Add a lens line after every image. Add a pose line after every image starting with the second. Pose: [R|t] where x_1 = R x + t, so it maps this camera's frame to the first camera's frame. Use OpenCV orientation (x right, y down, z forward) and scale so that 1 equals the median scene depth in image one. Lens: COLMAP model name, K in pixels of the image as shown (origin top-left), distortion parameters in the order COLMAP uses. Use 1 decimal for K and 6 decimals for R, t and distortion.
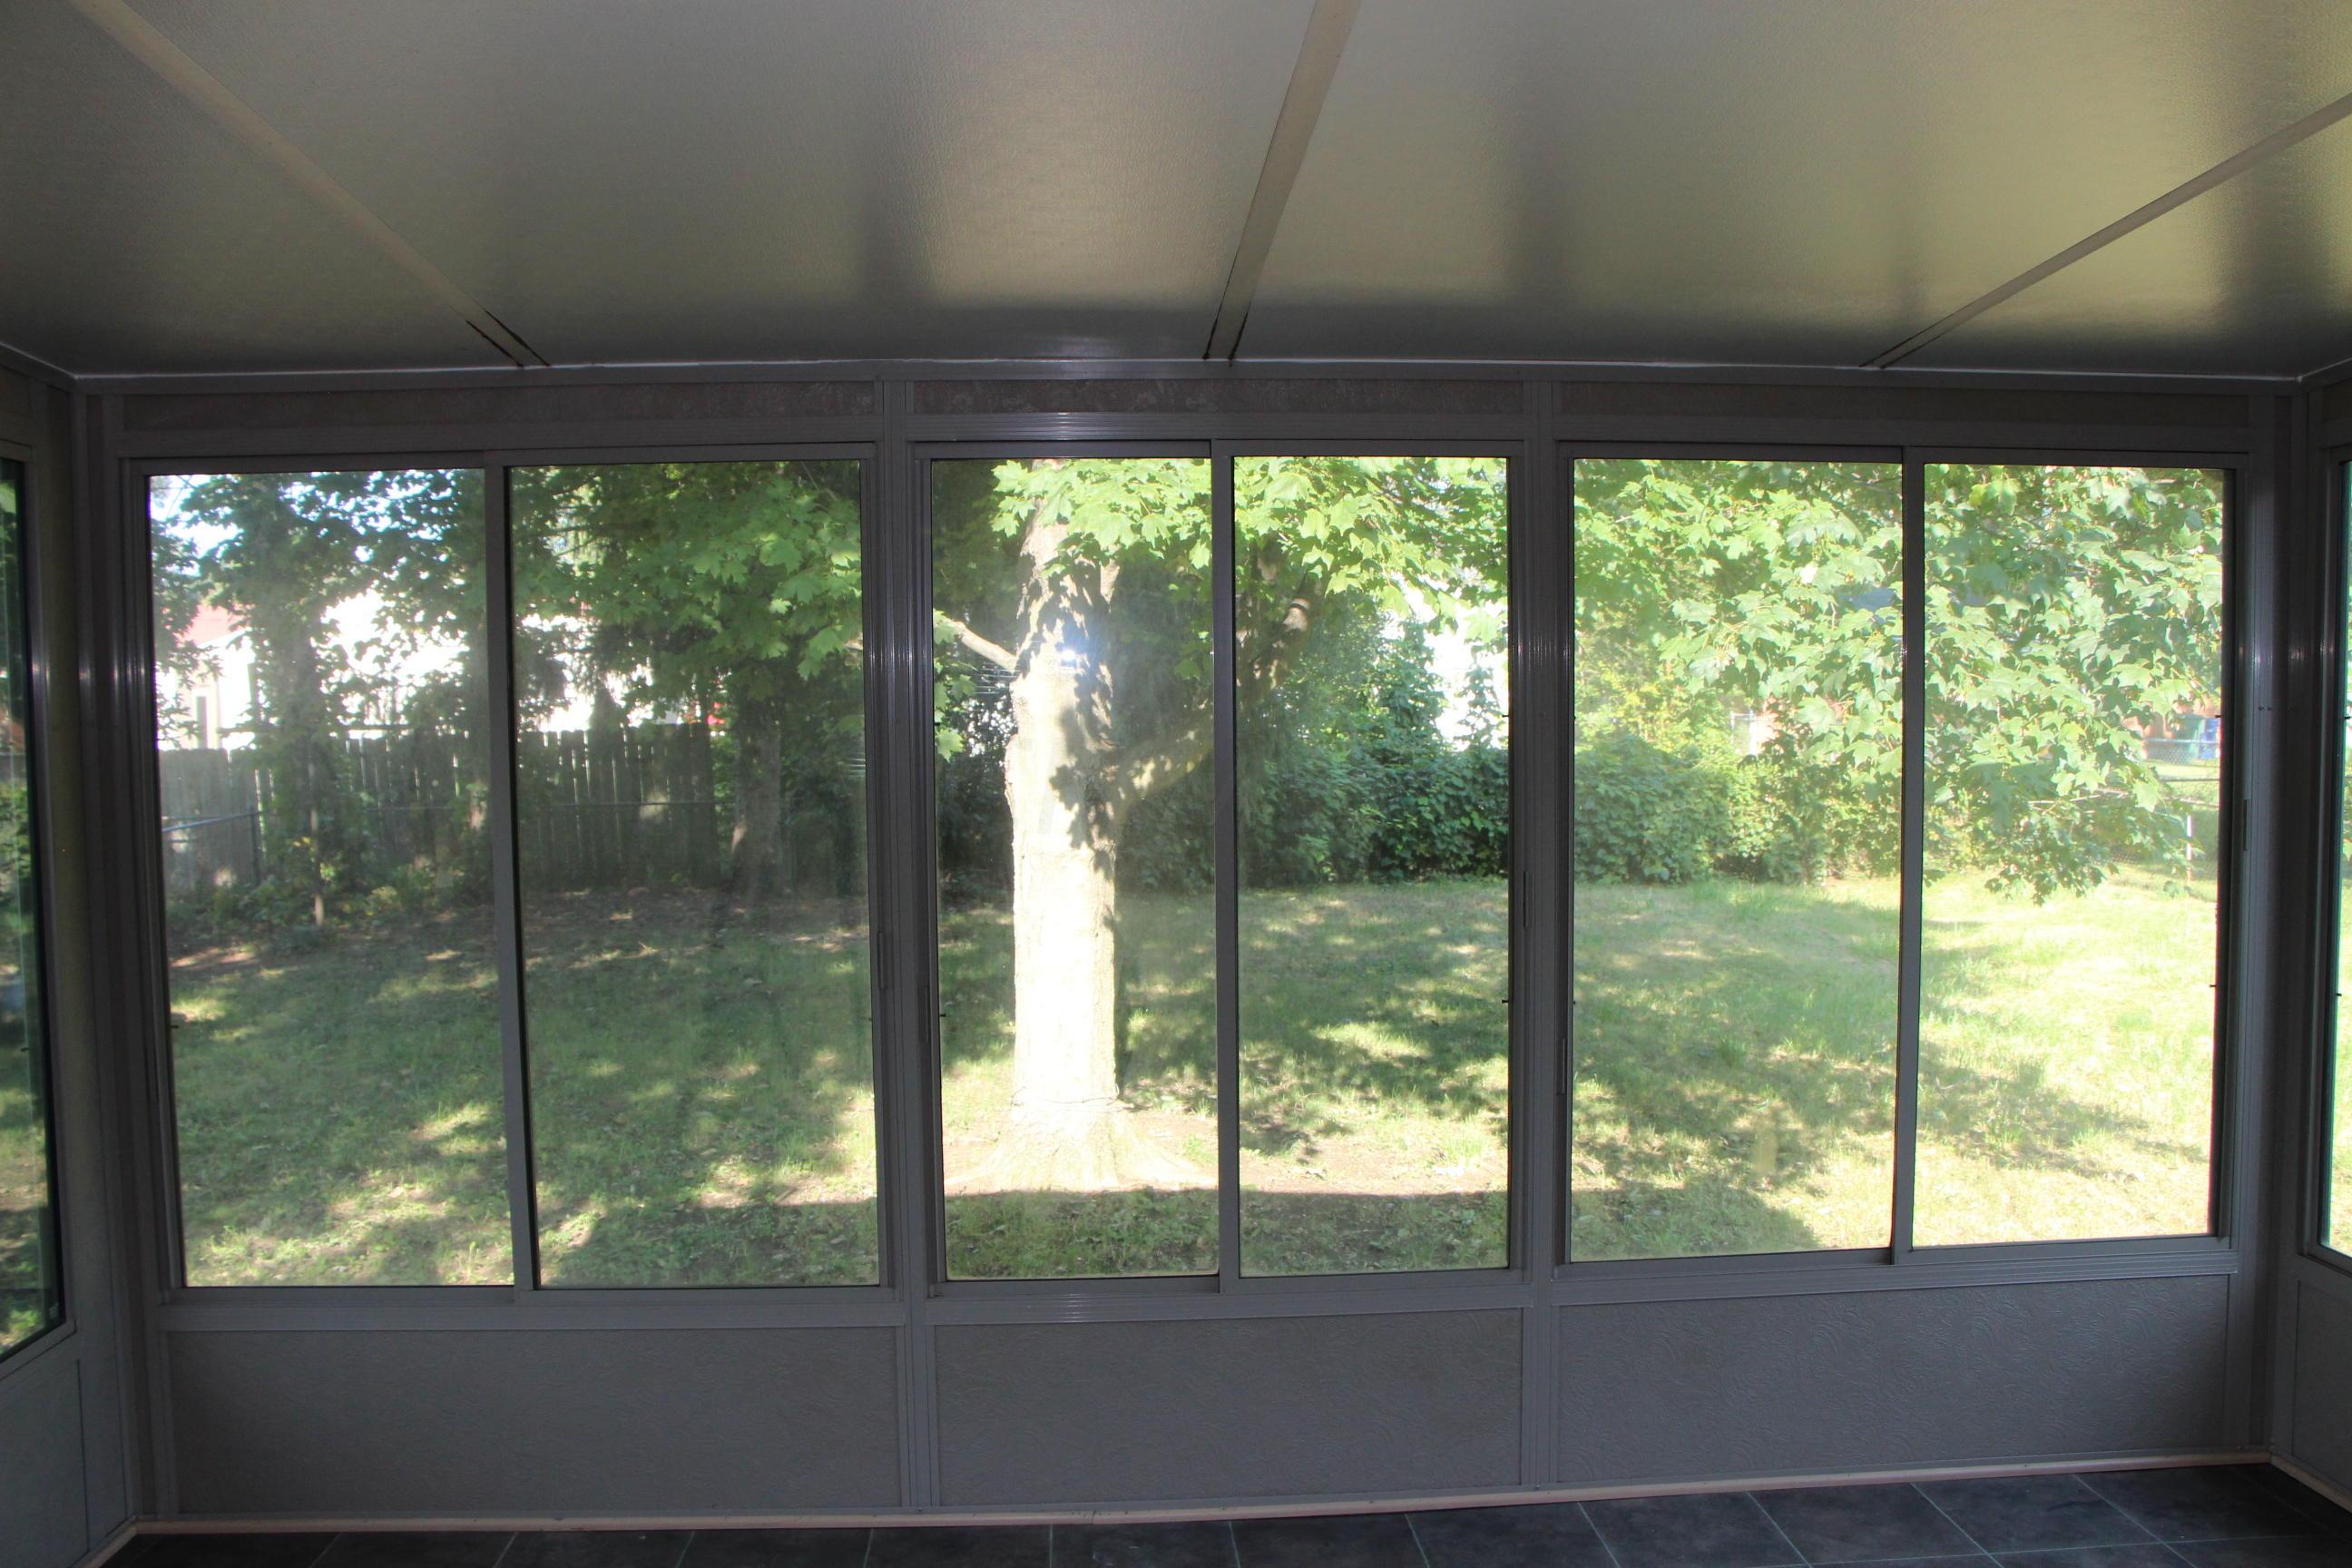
lens RADIAL K [[1960.3, 0, 1176.0], [0, 1960.3, 784.0], [0, 0, 1]] dist [-0.188704, 0.177576]
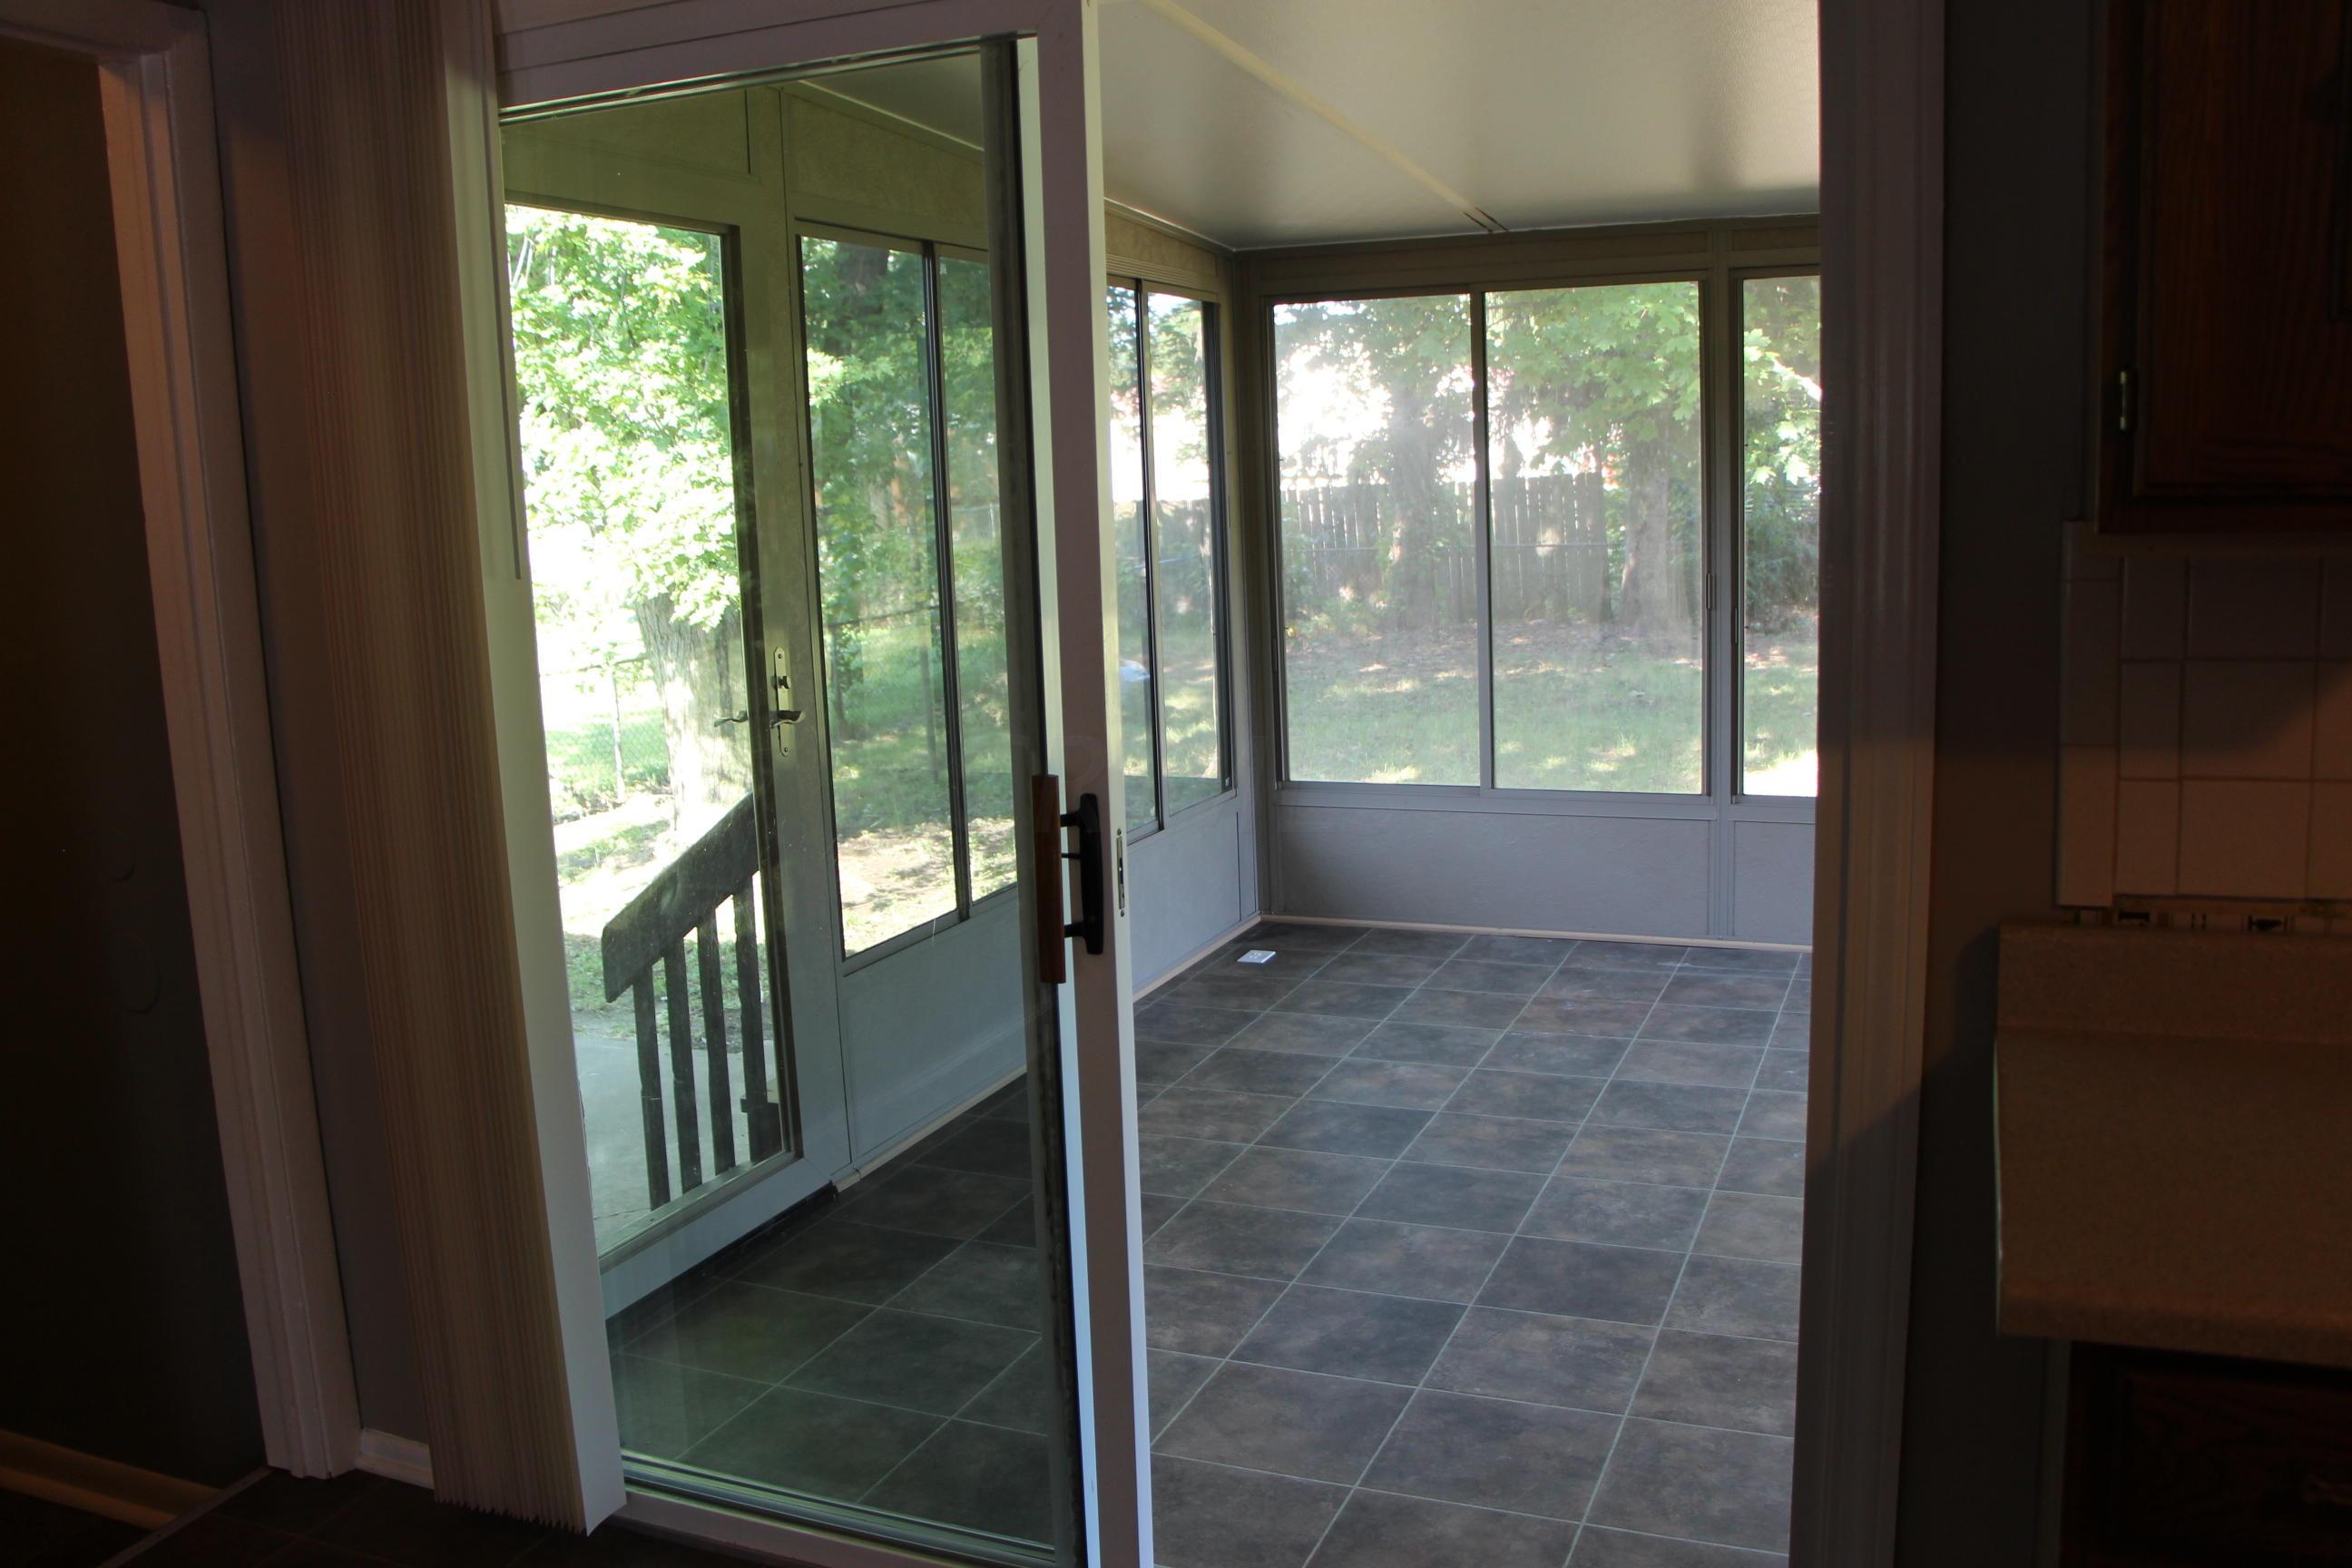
lens RADIAL K [[1960.3, 0, 1176.0], [0, 1960.3, 784.0], [0, 0, 1]] dist [-0.188704, 0.177576]
pose [[0.900315, 0.049000, -0.432472, 0.032787], [0.004475, 0.992548, 0.121774, 0.011681], [0.435217, -0.111570, 0.893386, -0.139234]]
